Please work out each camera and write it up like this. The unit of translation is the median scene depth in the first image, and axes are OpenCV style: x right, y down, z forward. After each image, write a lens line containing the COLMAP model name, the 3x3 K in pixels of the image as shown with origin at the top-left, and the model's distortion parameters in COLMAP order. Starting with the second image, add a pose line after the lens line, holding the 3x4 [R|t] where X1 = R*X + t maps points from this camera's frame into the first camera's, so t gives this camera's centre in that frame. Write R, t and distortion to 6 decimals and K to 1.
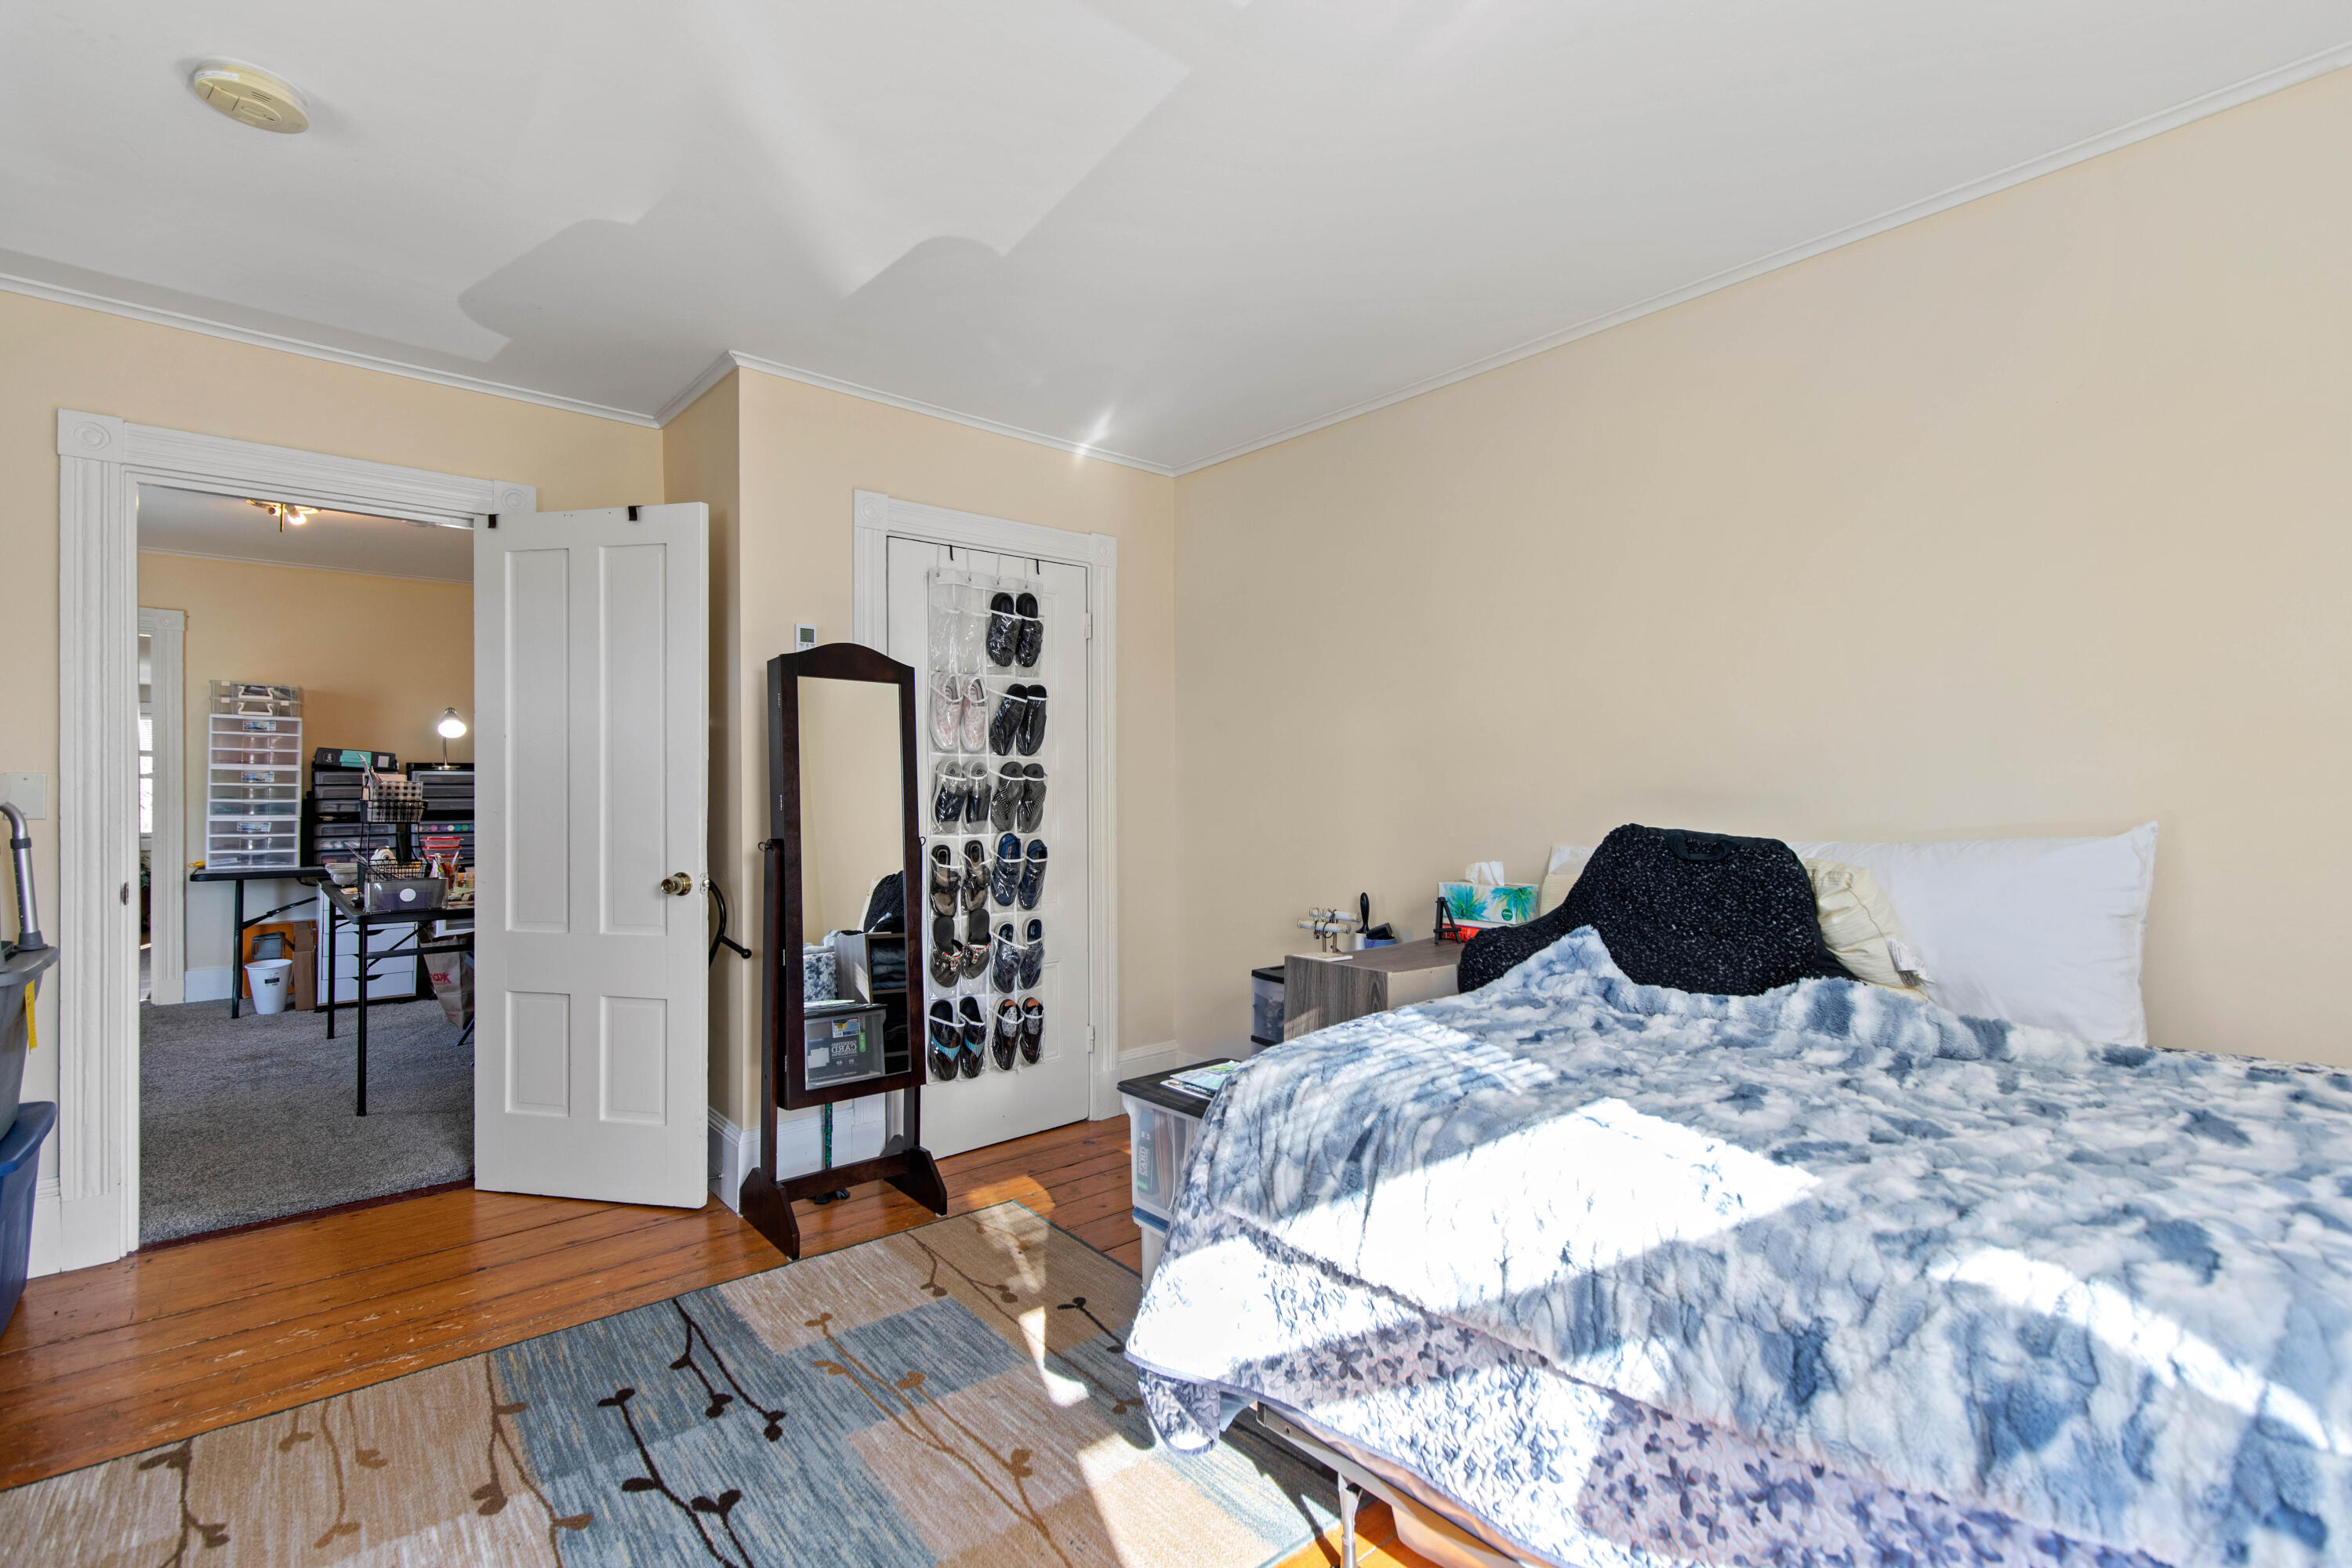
lens RADIAL K [[1064.5, 0, 1183.0], [0, 1064.5, 786.6], [0, 0, 1]] dist [0.000863, -0.000289]
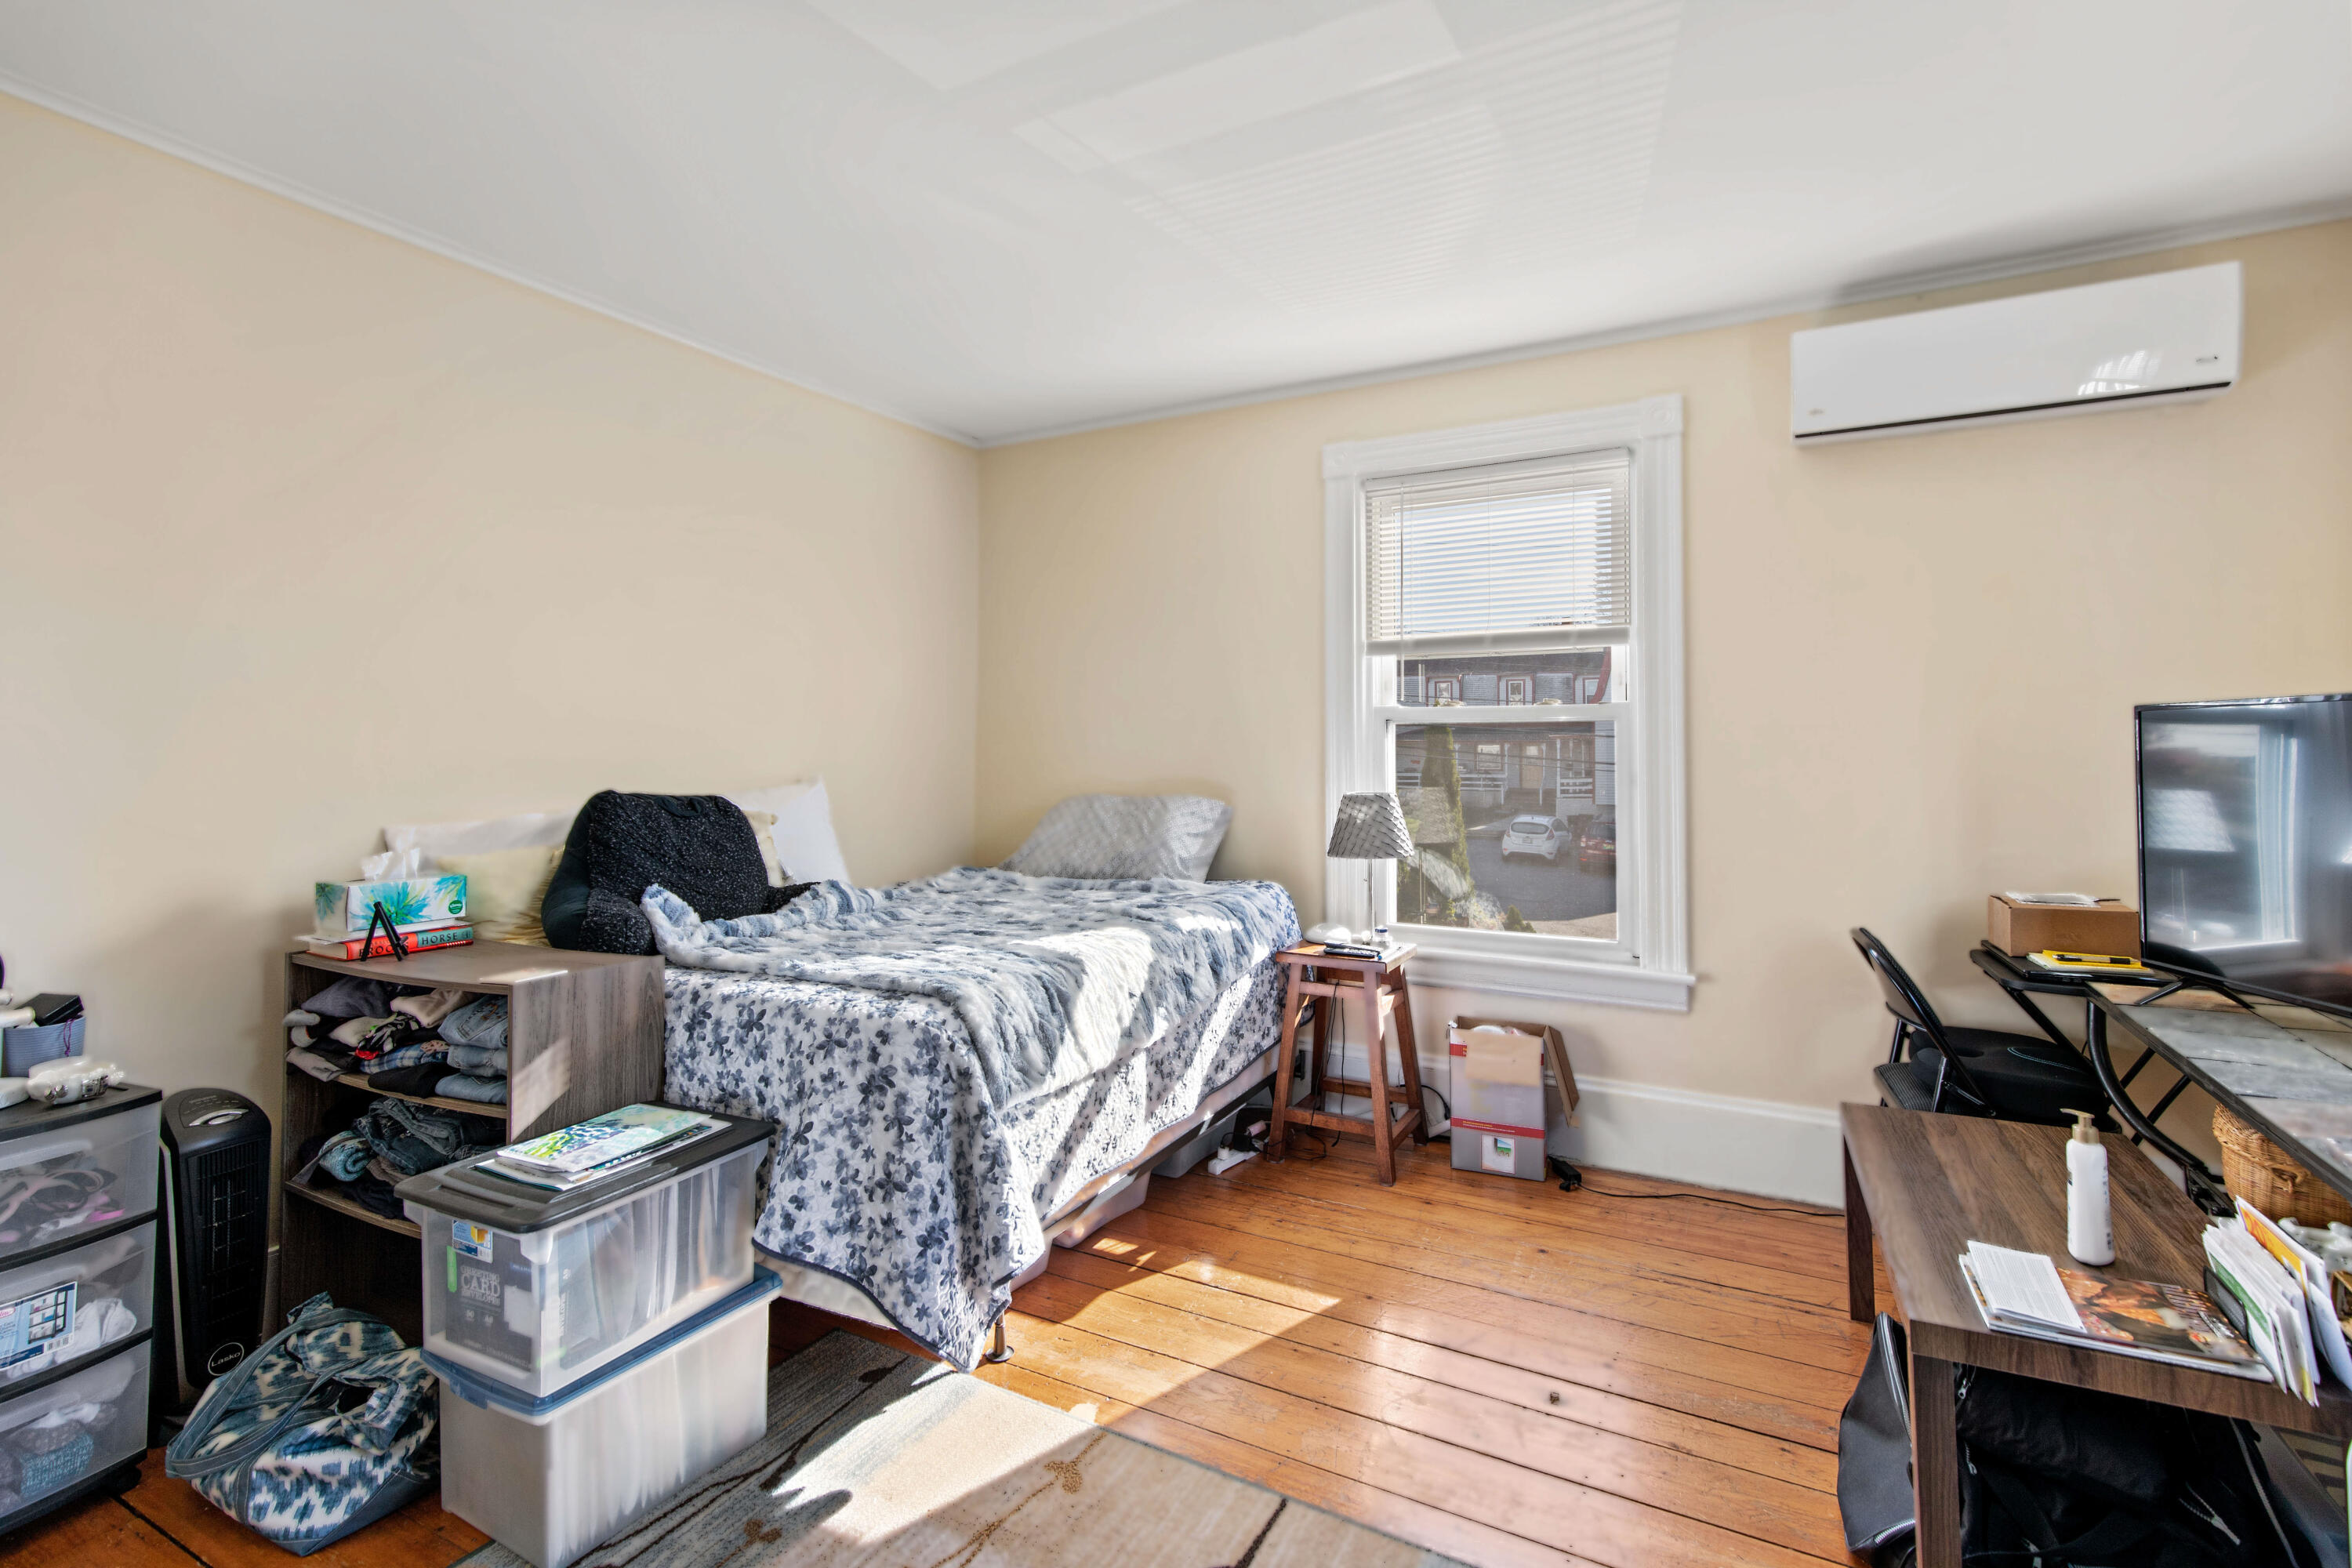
lens RADIAL K [[1064.5, 0, 1179.5], [0, 1064.5, 768.2], [0, 0, 1]] dist [0.000863, -0.000289]
pose [[-0.364832, -0.005326, 0.931058, -1.209783], [0.008299, 0.999925, 0.008971, 0.011323], [-0.931036, 0.011000, -0.364760, 1.335199]]
